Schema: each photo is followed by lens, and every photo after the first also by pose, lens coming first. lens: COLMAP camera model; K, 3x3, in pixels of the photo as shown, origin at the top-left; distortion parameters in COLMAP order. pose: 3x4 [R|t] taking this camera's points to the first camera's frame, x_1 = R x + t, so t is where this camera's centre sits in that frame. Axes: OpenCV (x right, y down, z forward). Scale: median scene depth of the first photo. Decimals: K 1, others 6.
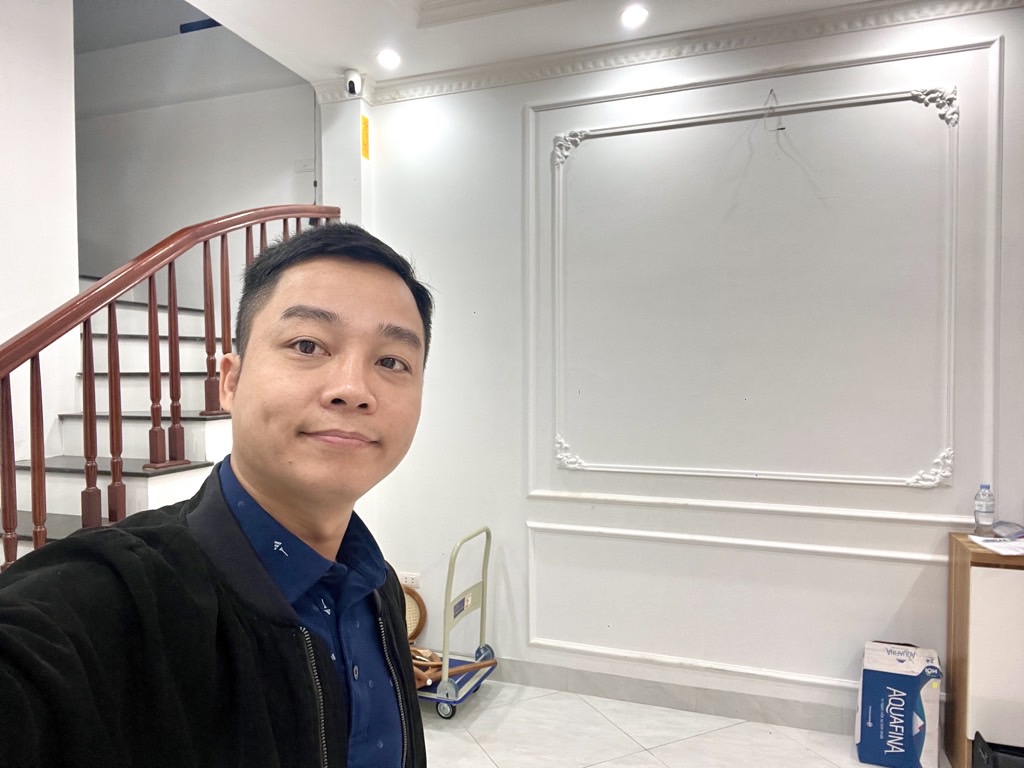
lens RADIAL K [[708.6, 0, 512.5], [0, 708.6, 385.1], [0, 0, 1]] dist [0.039248, -0.000993]
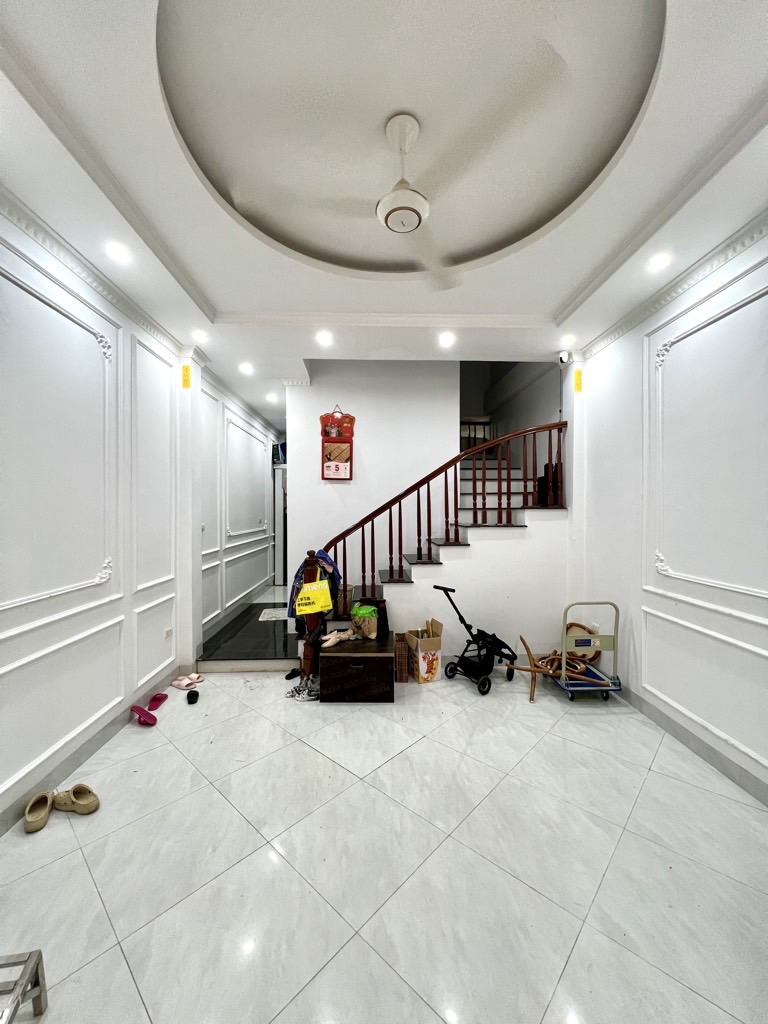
lens RADIAL K [[410.4, 0, 384.7], [0, 410.4, 510.3], [0, 0, 1]] dist [-0.001819, 0.000160]
pose [[0.373327, 0.005154, -0.927685, 0.645878], [-0.024037, 0.999703, -0.004119, 0.004407], [0.927388, 0.023837, 0.373340, 0.159699]]
